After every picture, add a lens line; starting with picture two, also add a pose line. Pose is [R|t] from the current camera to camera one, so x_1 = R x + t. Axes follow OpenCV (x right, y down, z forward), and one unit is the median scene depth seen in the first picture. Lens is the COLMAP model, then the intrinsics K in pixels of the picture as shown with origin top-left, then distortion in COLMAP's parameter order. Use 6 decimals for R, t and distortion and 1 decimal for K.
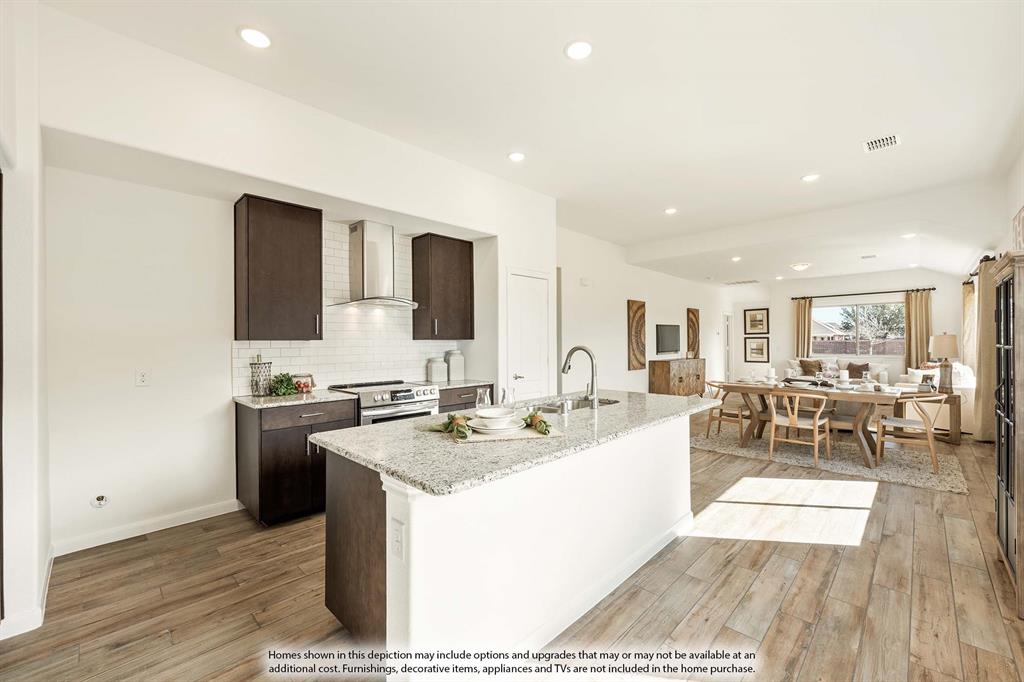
lens RADIAL K [[408.2, 0, 513.7], [0, 408.2, 341.8], [0, 0, 1]] dist [-0.000118, 0.000237]
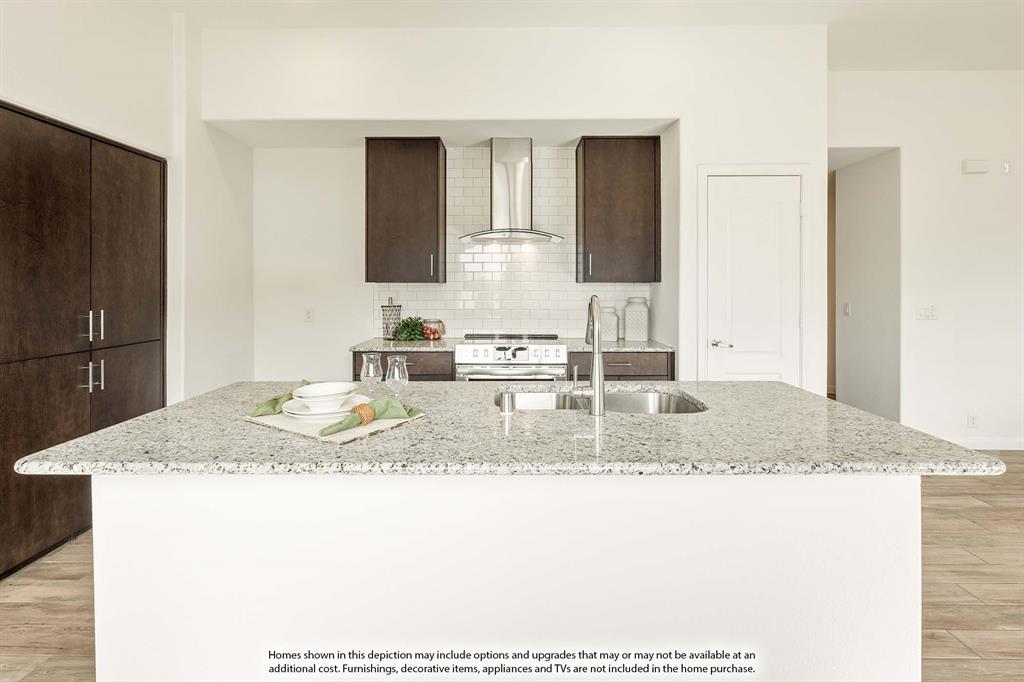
lens RADIAL K [[481.7, 0, 508.1], [0, 481.7, 283.5], [0, 0, 1]] dist [-0.001332, -0.000071]
pose [[0.700467, -0.002018, -0.713682, 0.174228], [-0.000566, 0.999994, -0.003383, 0.000602], [0.713684, 0.002774, 0.700462, 0.160867]]
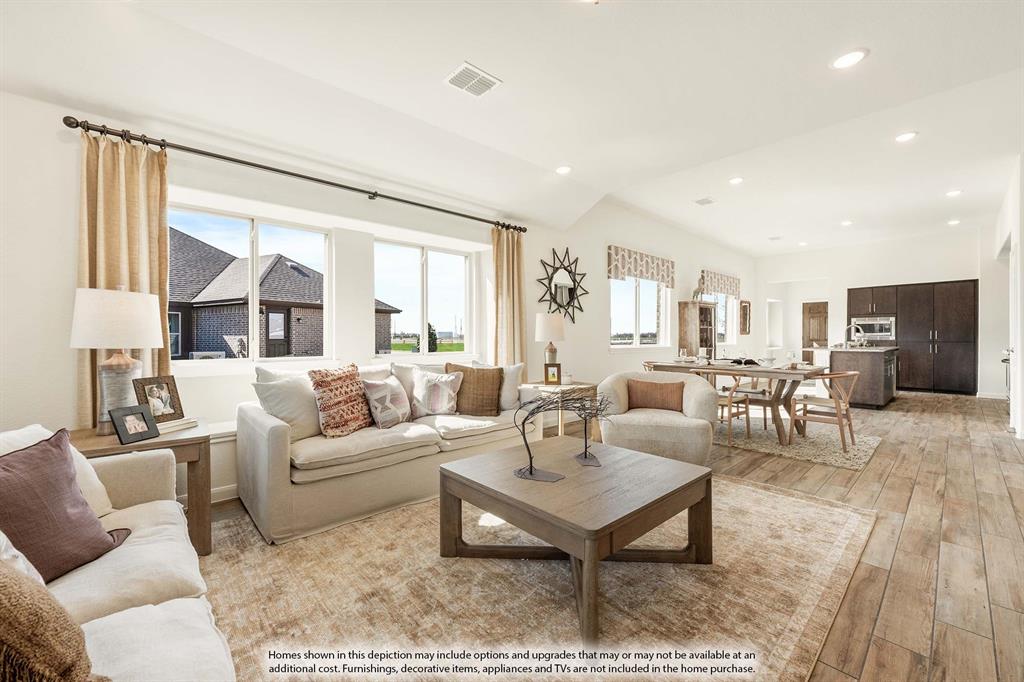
lens RADIAL K [[415.9, 0, 510.9], [0, 415.9, 338.6], [0, 0, 1]] dist [0.000197, 0.000287]
pose [[-0.999005, 0.010795, 0.043266, 0.732565], [0.011020, 0.999927, 0.004966, 0.019525], [-0.043209, 0.005438, -0.999051, 1.228332]]
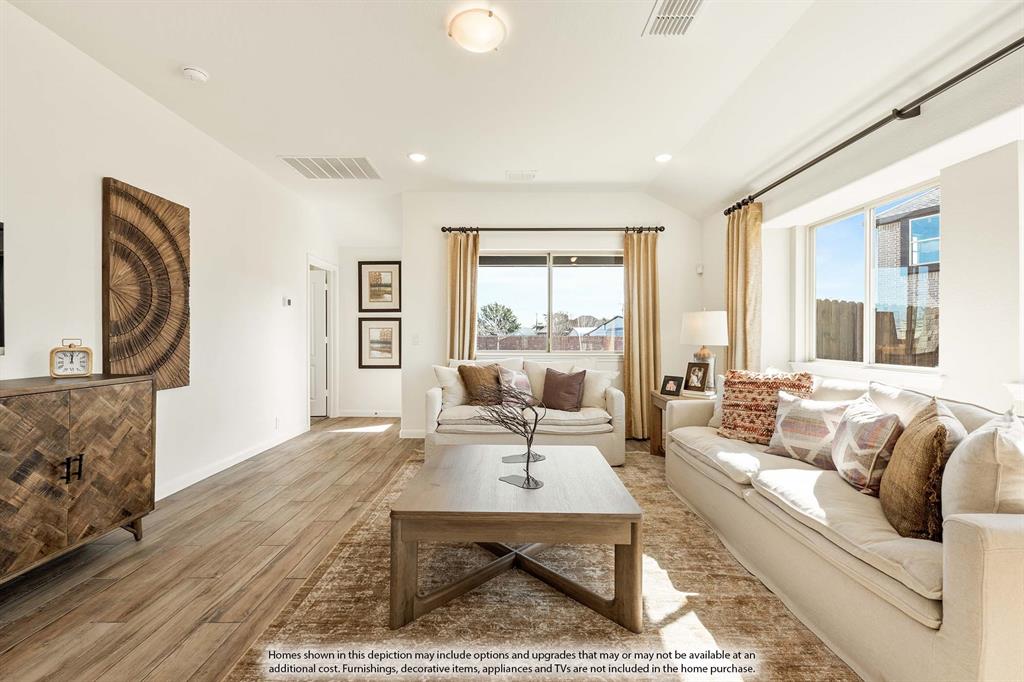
lens RADIAL K [[413.0, 0, 514.4], [0, 413.0, 337.4], [0, 0, 1]] dist [-0.001164, 0.000026]
pose [[0.703432, 0.009473, 0.710699, 0.521558], [-0.008998, 0.999950, -0.004423, 0.020022], [-0.710705, -0.003283, 0.703482, 0.782901]]
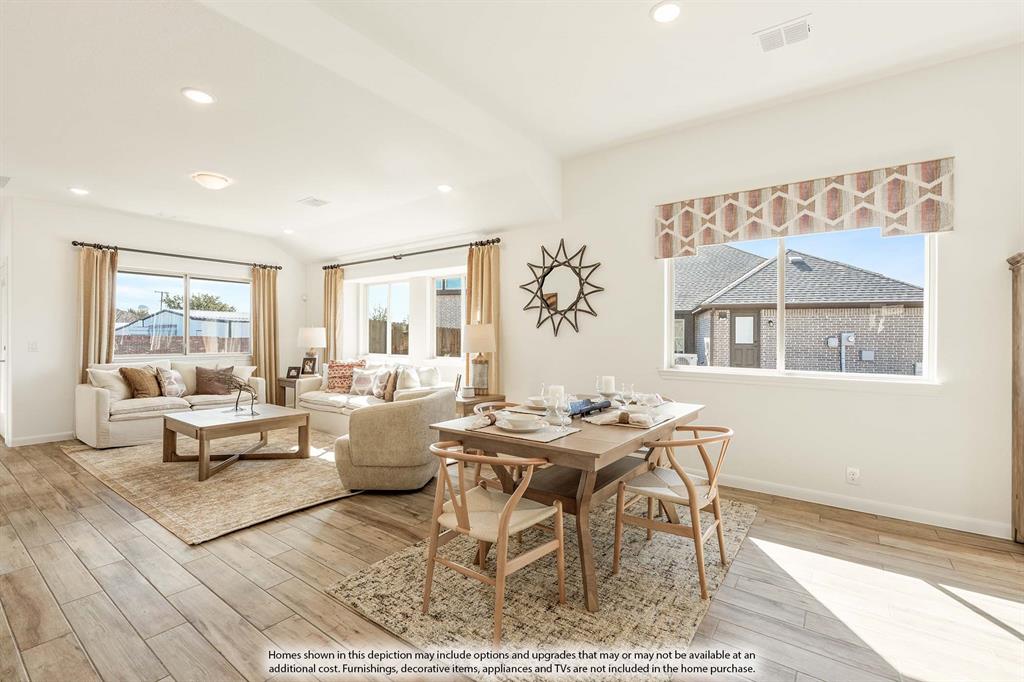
lens RADIAL K [[452.6, 0, 506.2], [0, 452.6, 336.7], [0, 0, 1]] dist [-0.000322, 0.000173]
pose [[-0.135398, 0.007468, 0.990763, 0.100617], [-0.003951, 0.999960, -0.008077, 0.010108], [-0.990783, -0.005008, -0.135363, 0.709980]]
